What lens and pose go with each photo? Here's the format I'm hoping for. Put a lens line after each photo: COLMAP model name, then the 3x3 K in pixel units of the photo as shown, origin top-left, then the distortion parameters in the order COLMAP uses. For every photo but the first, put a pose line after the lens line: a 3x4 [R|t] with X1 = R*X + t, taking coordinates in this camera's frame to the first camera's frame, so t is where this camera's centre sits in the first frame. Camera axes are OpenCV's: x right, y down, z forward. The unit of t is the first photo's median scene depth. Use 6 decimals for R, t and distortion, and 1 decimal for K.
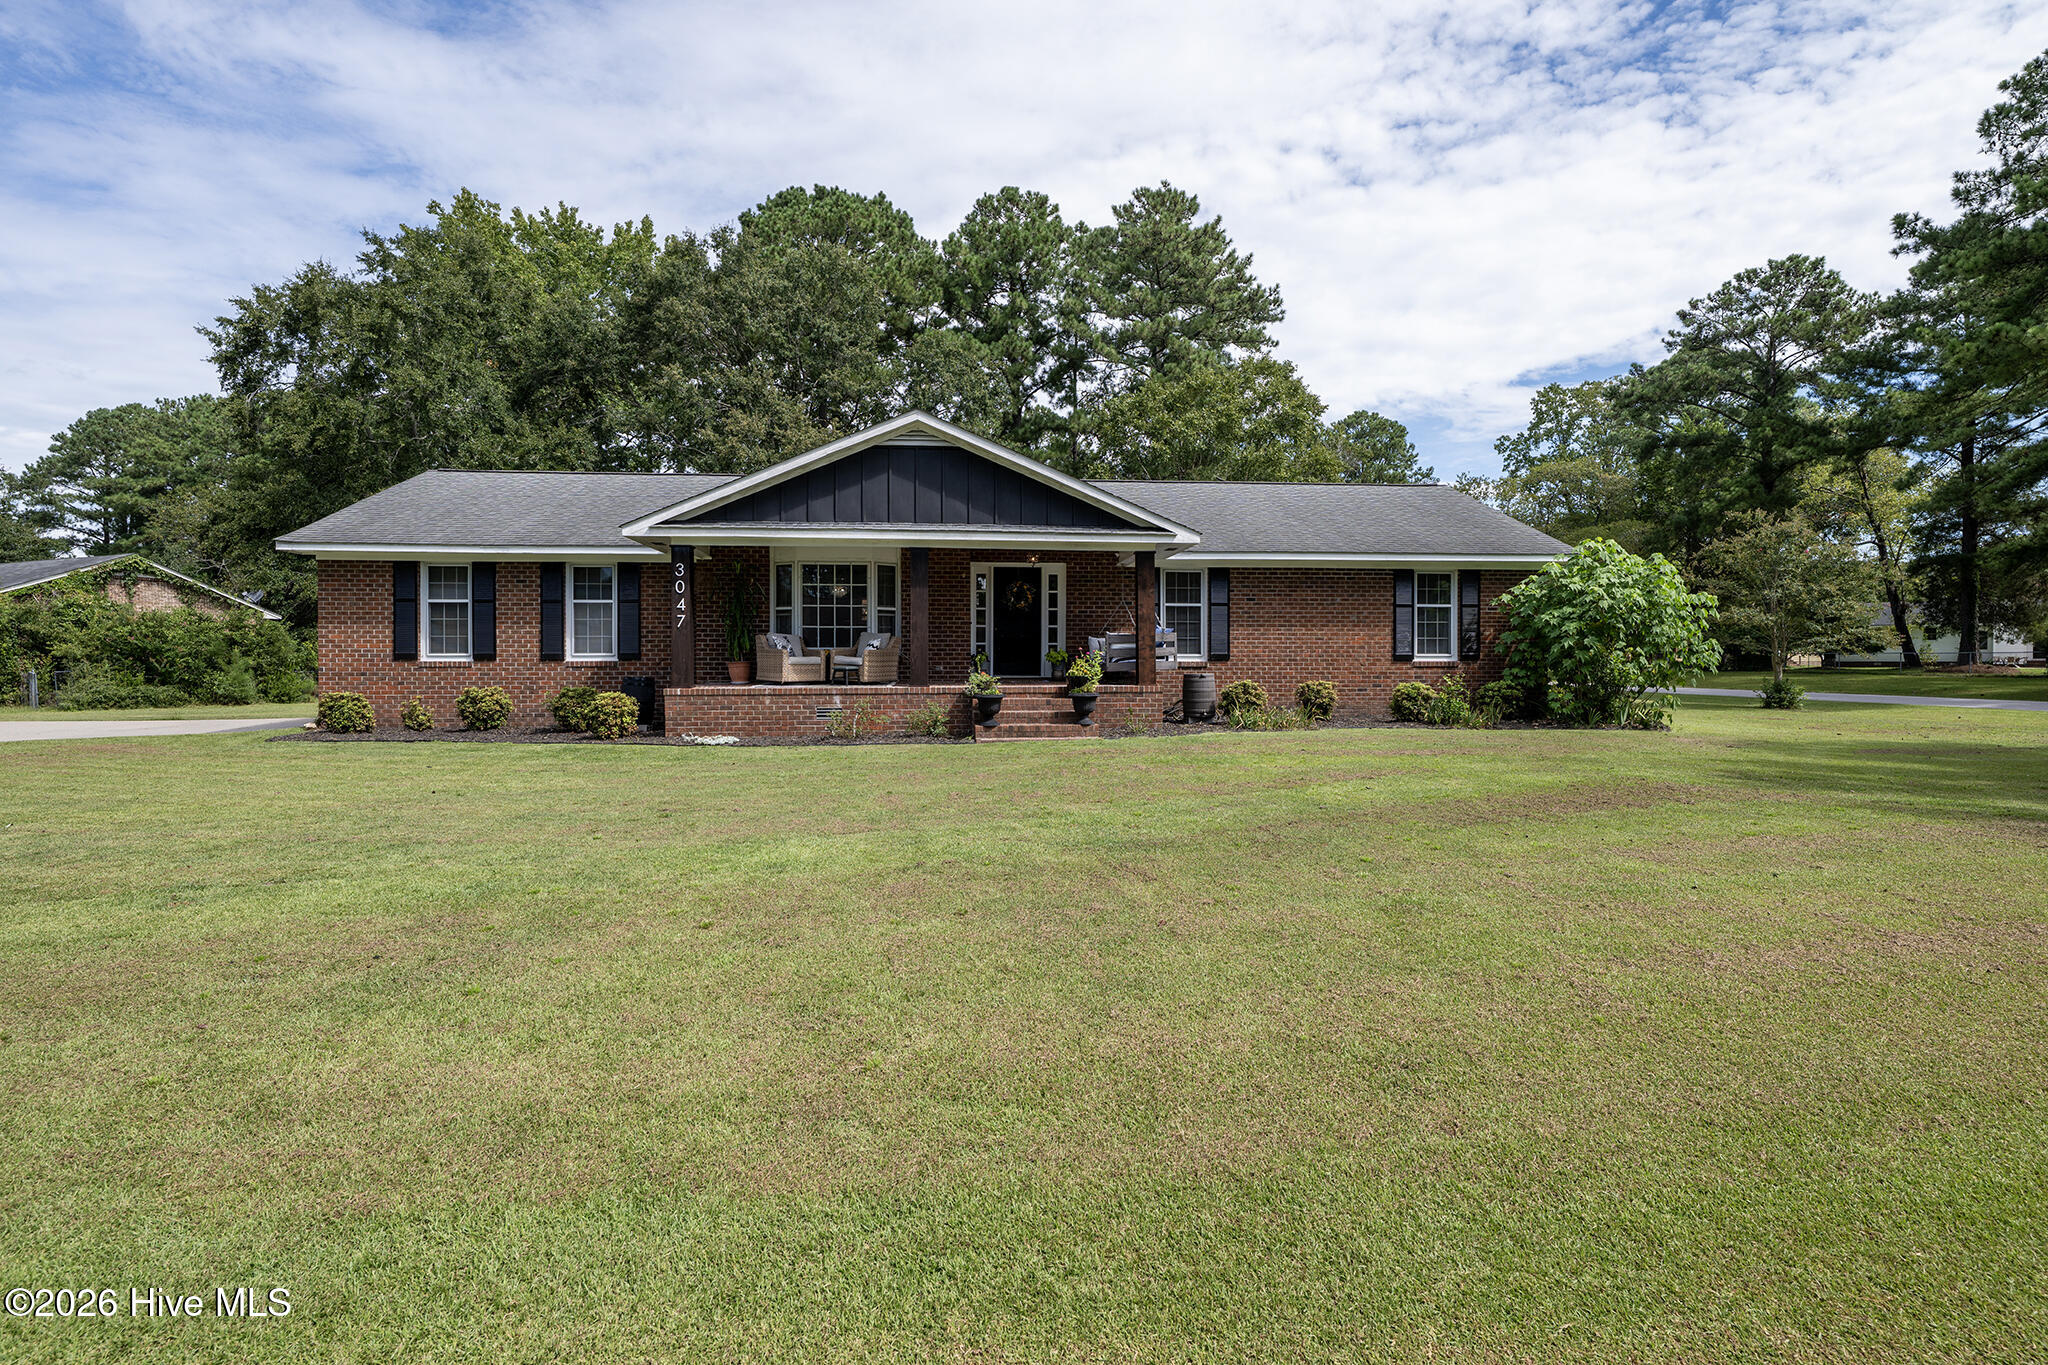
lens RADIAL K [[1018.9, 0, 1002.2], [0, 1018.9, 708.0], [0, 0, 1]] dist [0.004029, 0.000531]
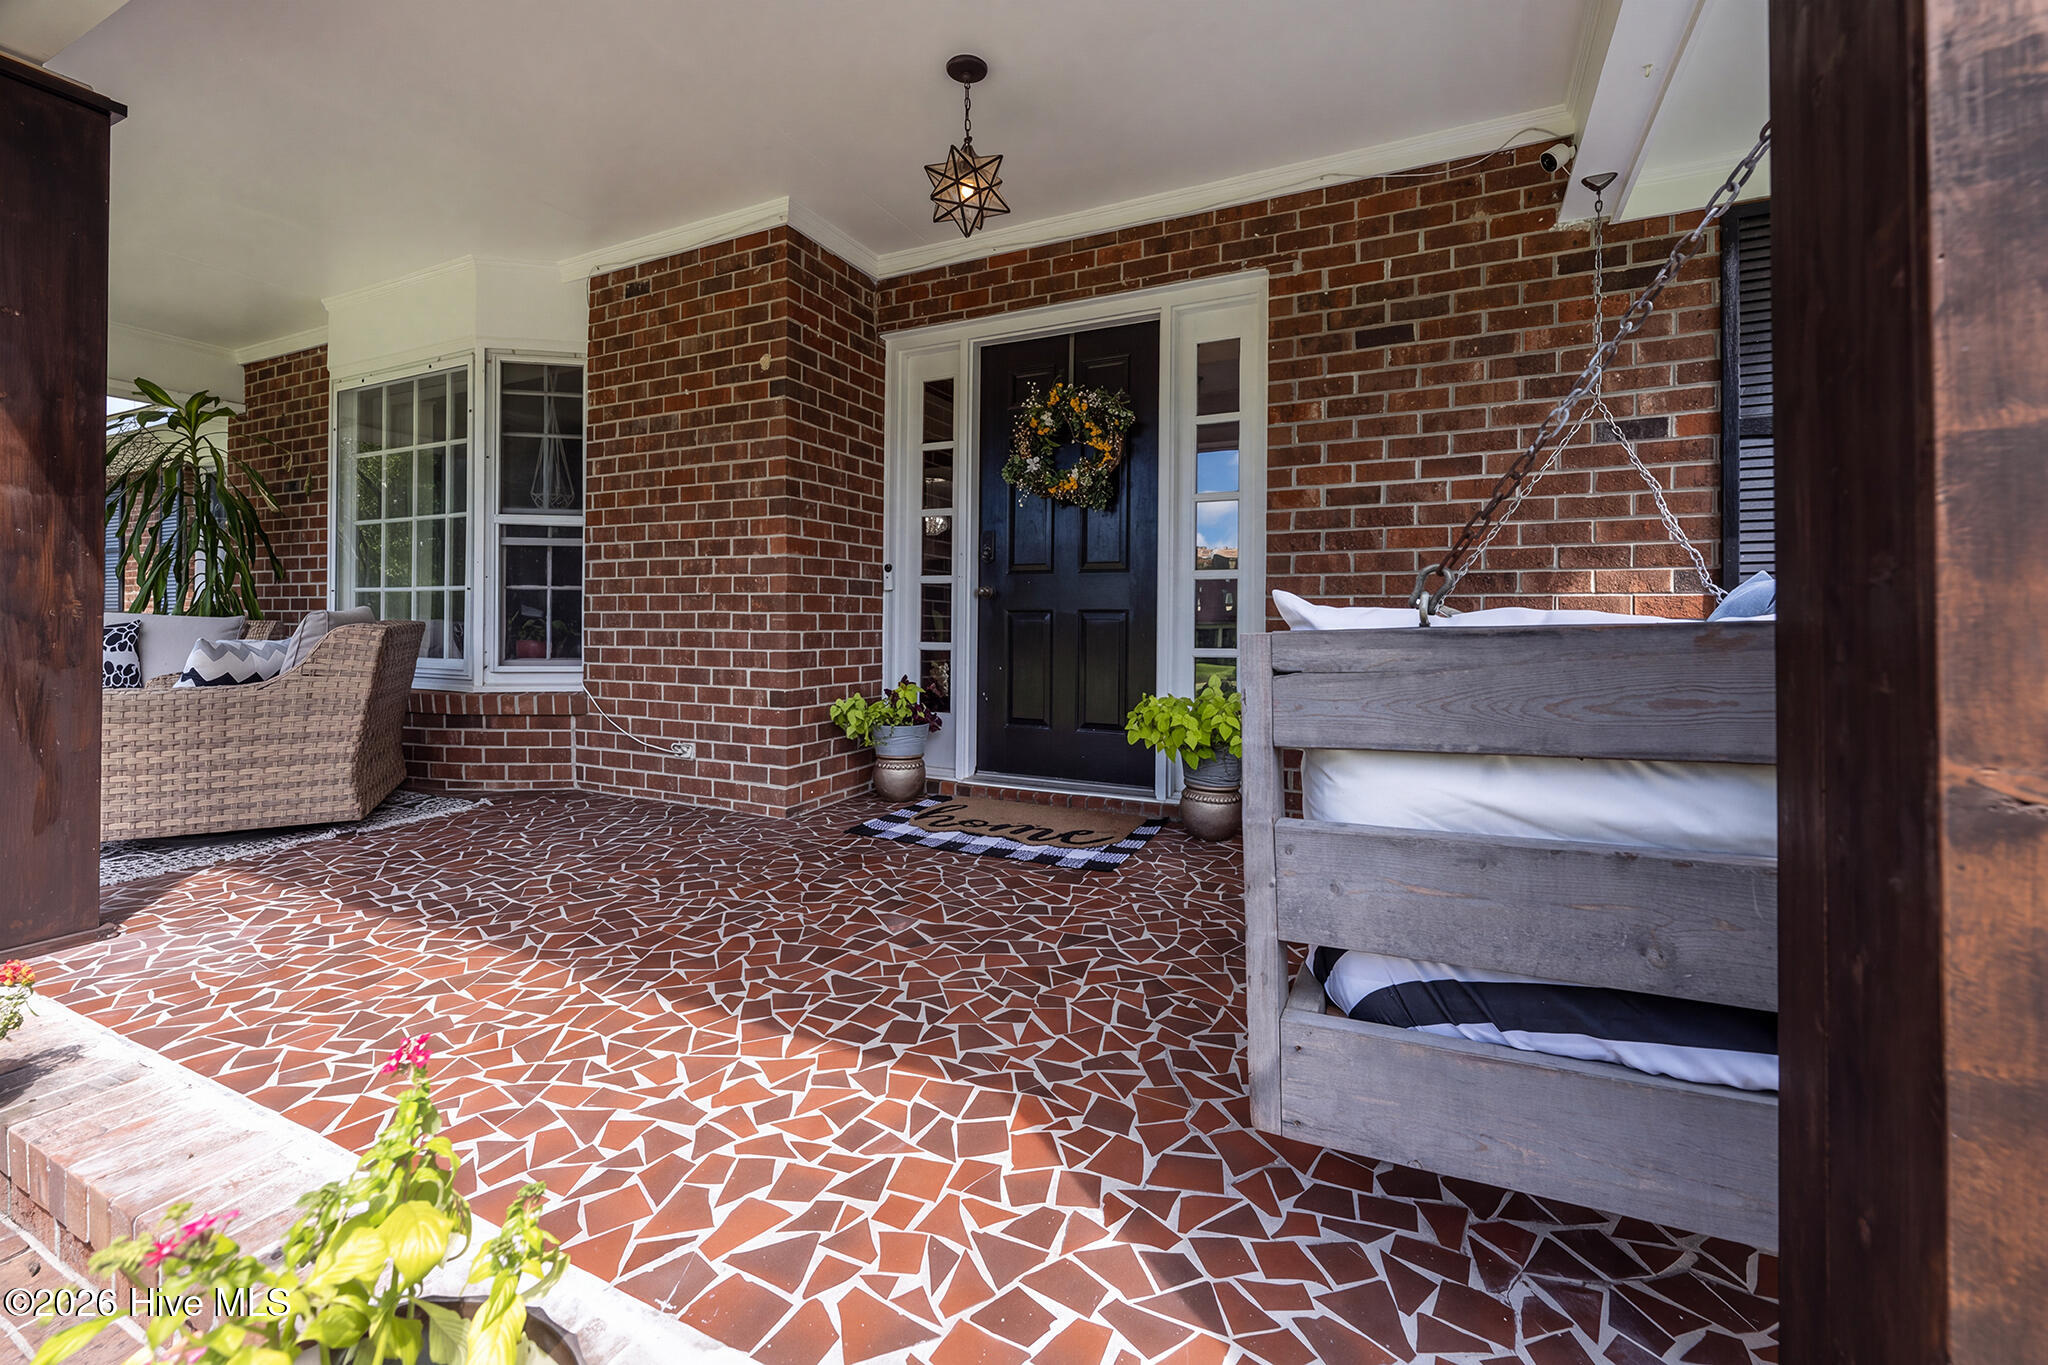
lens RADIAL K [[870.1, 0, 994.0], [0, 870.1, 639.7], [0, 0, 1]] dist [0.001008, 0.000755]
pose [[0.848121, 0.015178, -0.529586, 0.114340], [-0.040598, 0.998512, -0.036400, -0.060402], [0.528245, 0.052372, 0.847475, 0.855557]]
